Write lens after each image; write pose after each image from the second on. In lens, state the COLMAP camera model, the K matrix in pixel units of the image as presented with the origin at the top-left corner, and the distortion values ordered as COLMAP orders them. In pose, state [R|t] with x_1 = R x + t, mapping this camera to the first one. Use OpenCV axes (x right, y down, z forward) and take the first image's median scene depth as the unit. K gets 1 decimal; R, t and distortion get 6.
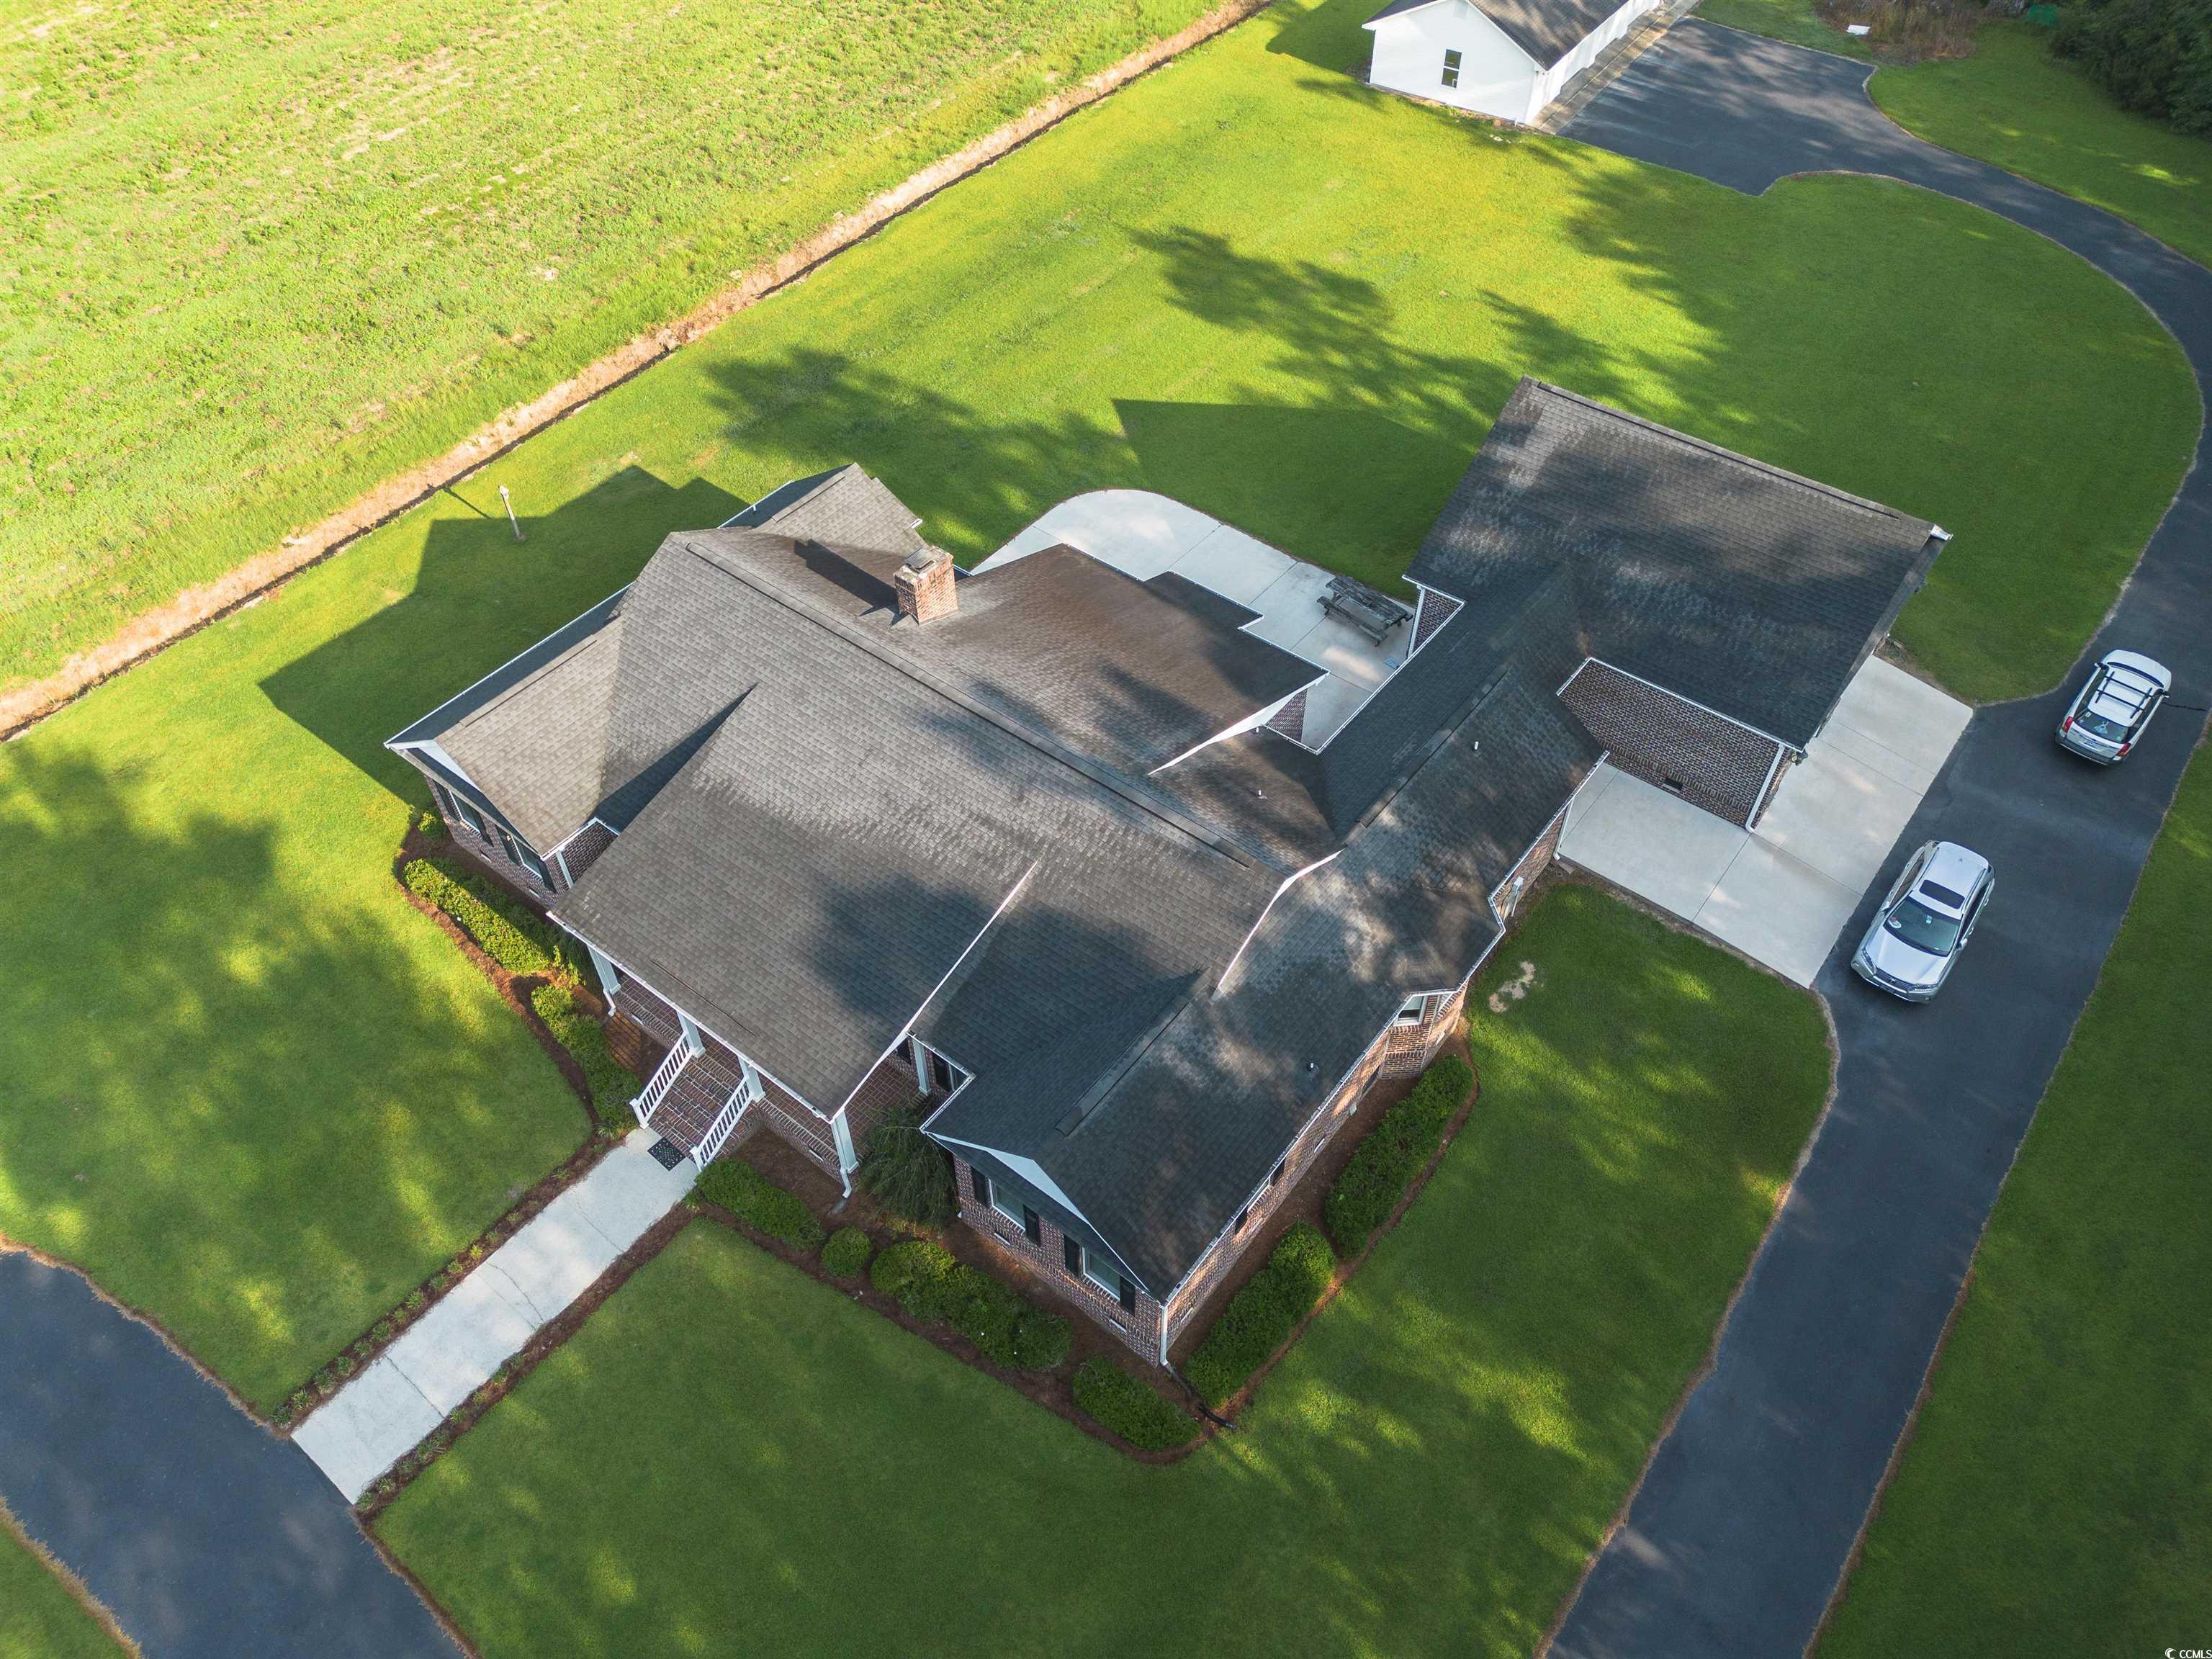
lens RADIAL K [[1575.9, 0, 1118.4], [0, 1575.9, 828.0], [0, 0, 1]] dist [0.044672, -0.000593]
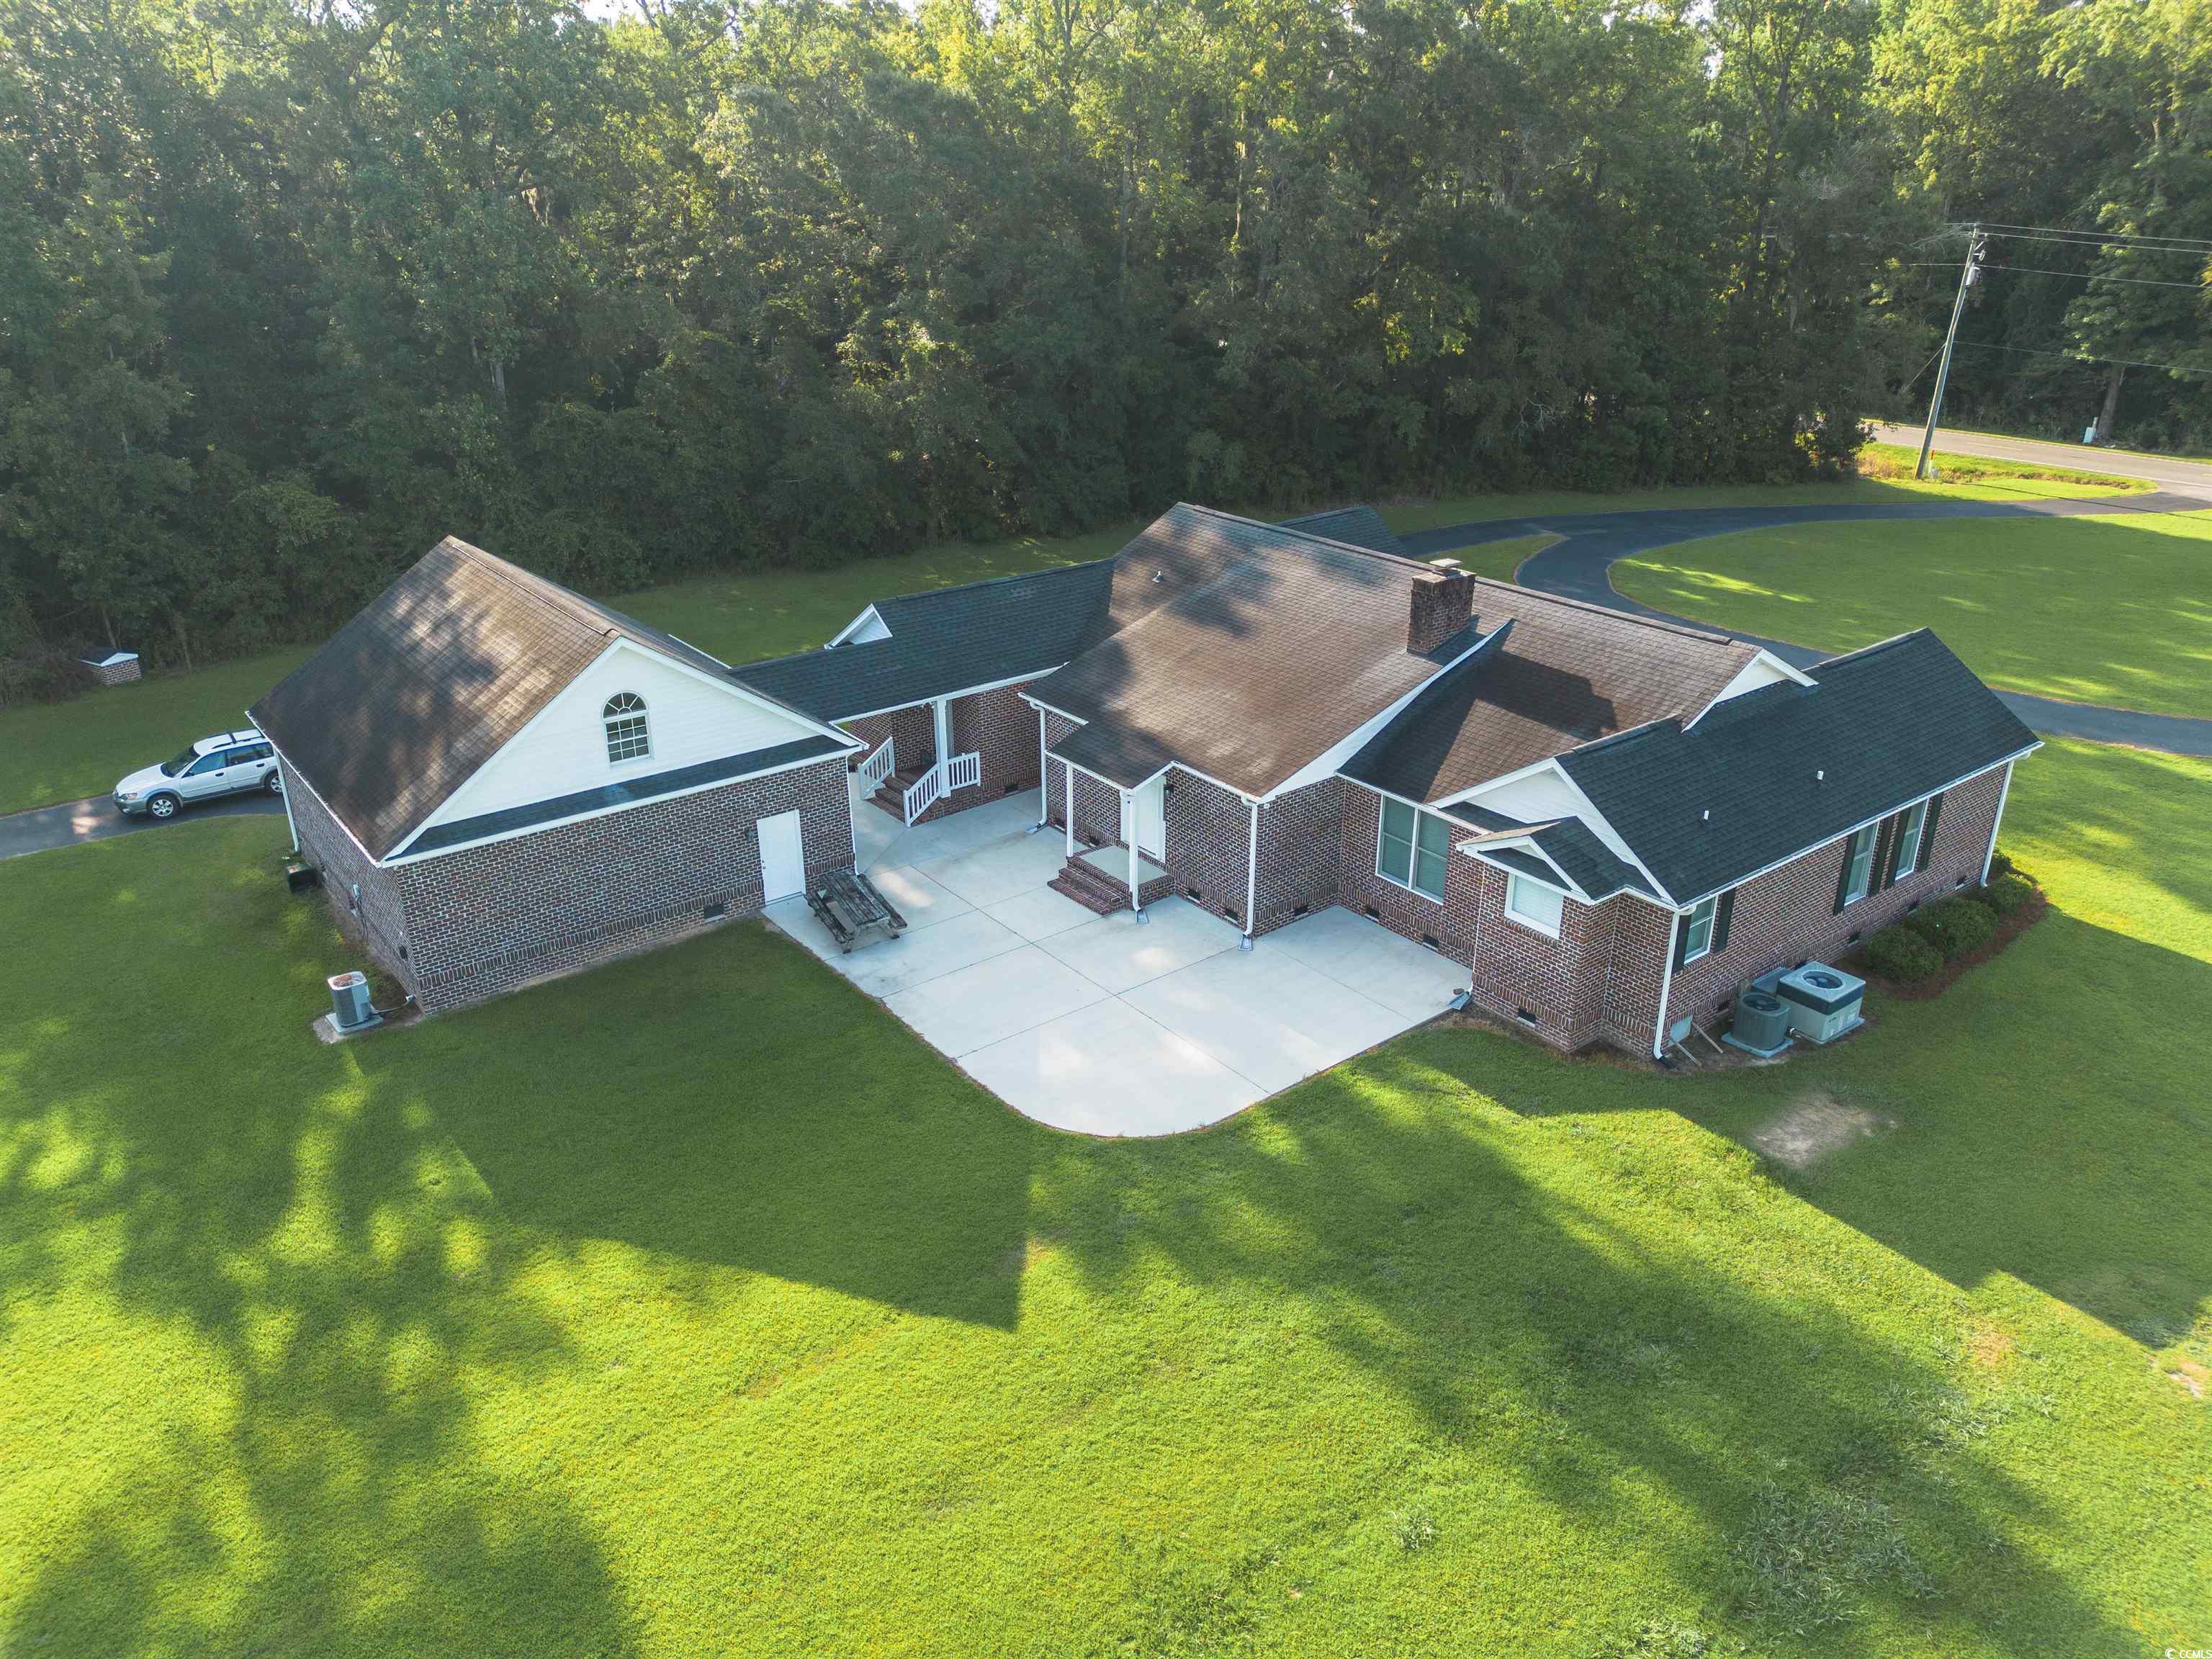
lens RADIAL K [[1575.9, 0, 1113.6], [0, 1575.9, 830.7], [0, 0, 1]] dist [0.044672, -0.000593]
pose [[-0.962390, -0.102057, 0.251771, -0.126582], [0.201151, 0.355217, 0.912885, -0.698619], [-0.182600, 0.929196, -0.321329, 1.002572]]
